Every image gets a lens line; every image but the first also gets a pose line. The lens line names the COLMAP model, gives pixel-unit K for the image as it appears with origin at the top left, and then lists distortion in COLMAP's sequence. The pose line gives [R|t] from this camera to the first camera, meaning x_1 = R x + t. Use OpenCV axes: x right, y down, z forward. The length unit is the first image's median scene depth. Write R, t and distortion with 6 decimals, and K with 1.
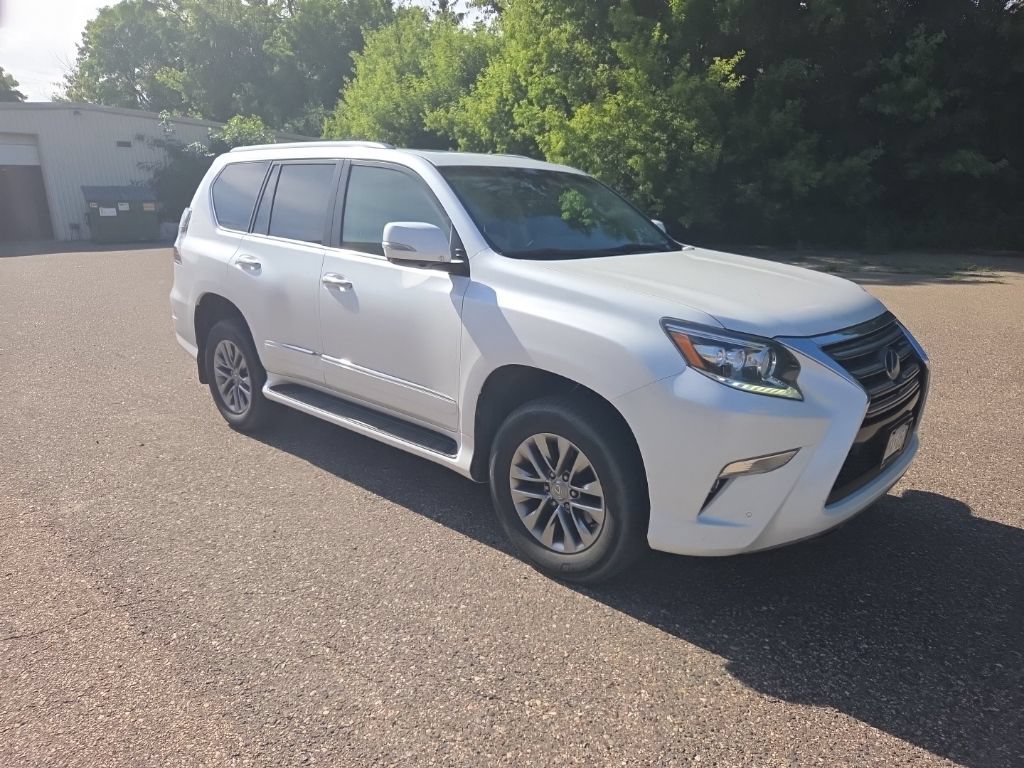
lens RADIAL K [[680.7, 0, 513.7], [0, 680.7, 387.4], [0, 0, 1]] dist [0.067834, -0.053367]
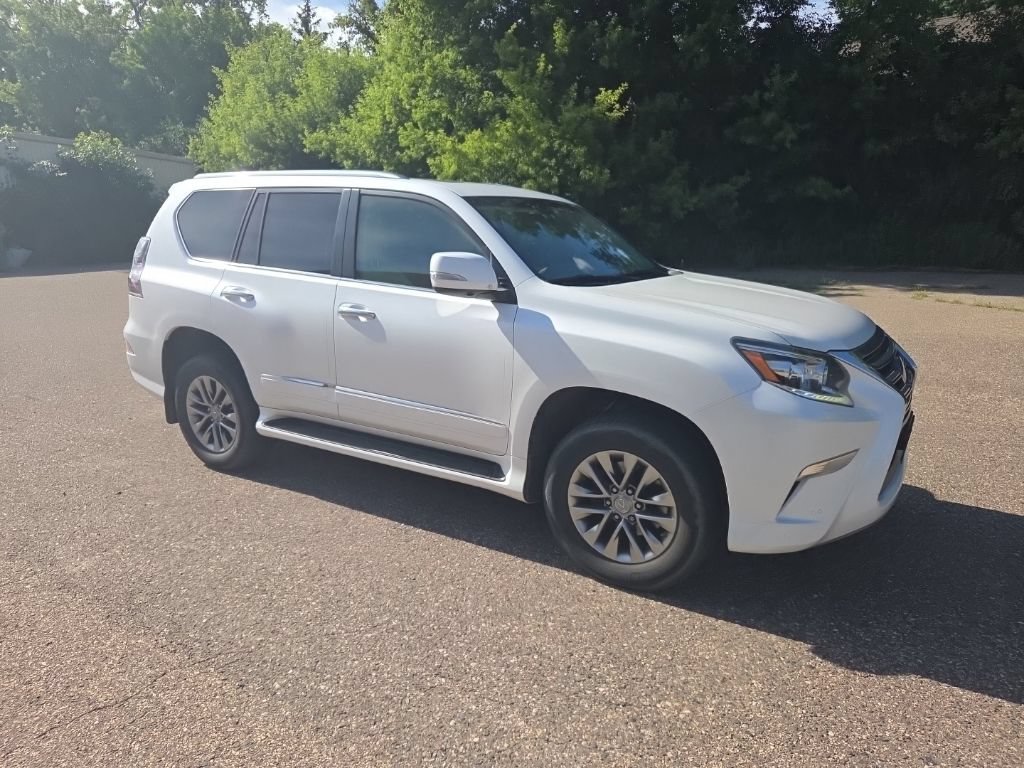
lens RADIAL K [[680.7, 0, 510.2], [0, 680.7, 393.0], [0, 0, 1]] dist [0.067834, -0.053367]
pose [[0.982822, -0.049134, 0.177893, -0.257023], [0.052868, 0.998468, -0.016309, -0.011321], [-0.176820, 0.025433, 0.983915, -0.010183]]
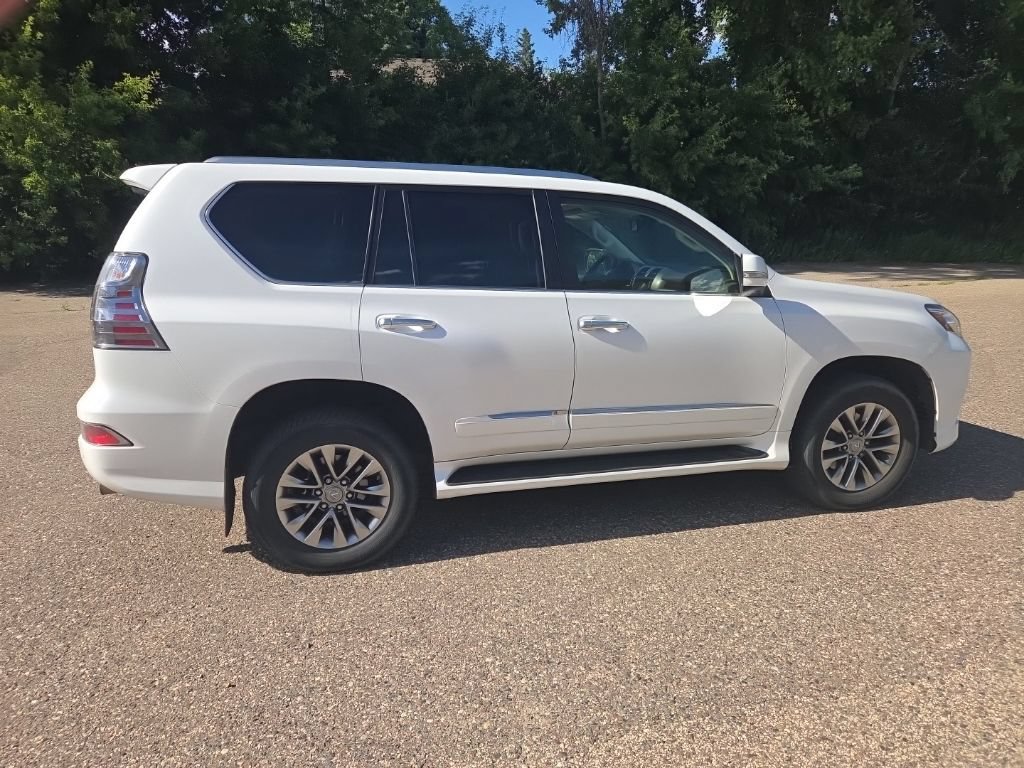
lens RADIAL K [[680.7, 0, 504.0], [0, 680.7, 386.9], [0, 0, 1]] dist [0.067834, -0.053367]
pose [[0.542065, -0.194195, 0.817590, -1.264388], [0.225630, 0.970840, 0.081002, -0.204949], [-0.809479, 0.140564, 0.570075, 0.700536]]
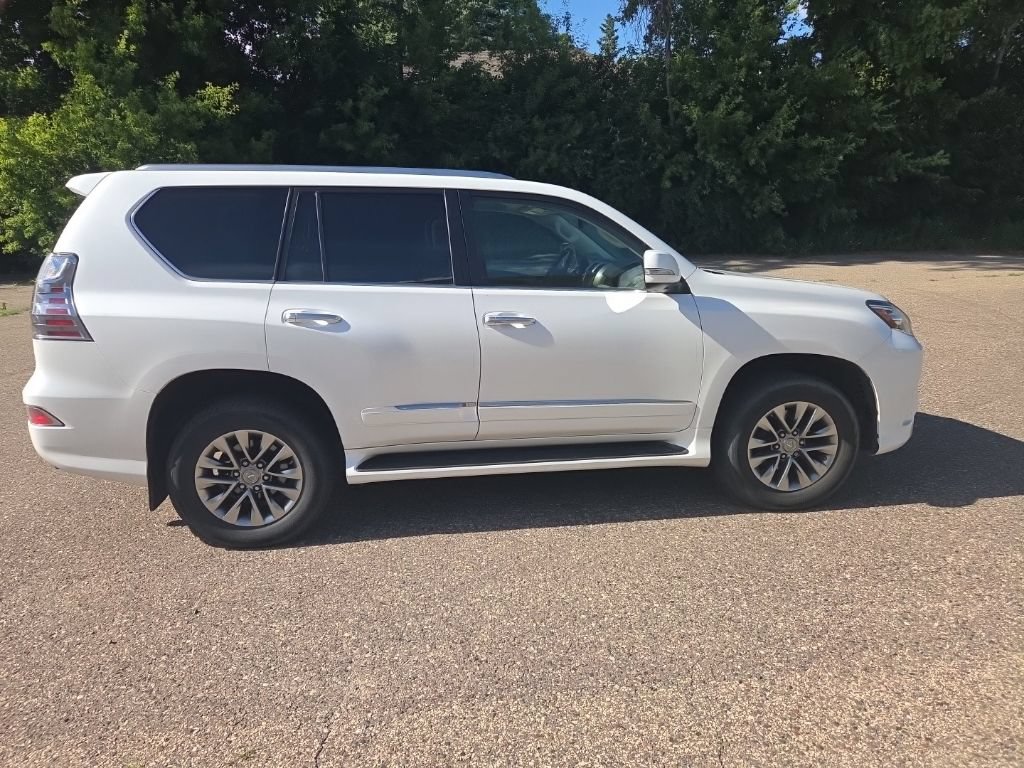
lens RADIAL K [[680.7, 0, 507.1], [0, 680.7, 386.3], [0, 0, 1]] dist [0.067834, -0.053367]
pose [[0.643862, -0.193634, 0.740235, -1.124467], [0.218069, 0.973763, 0.065043, -0.147275], [-0.733408, 0.119544, 0.669195, 0.454592]]
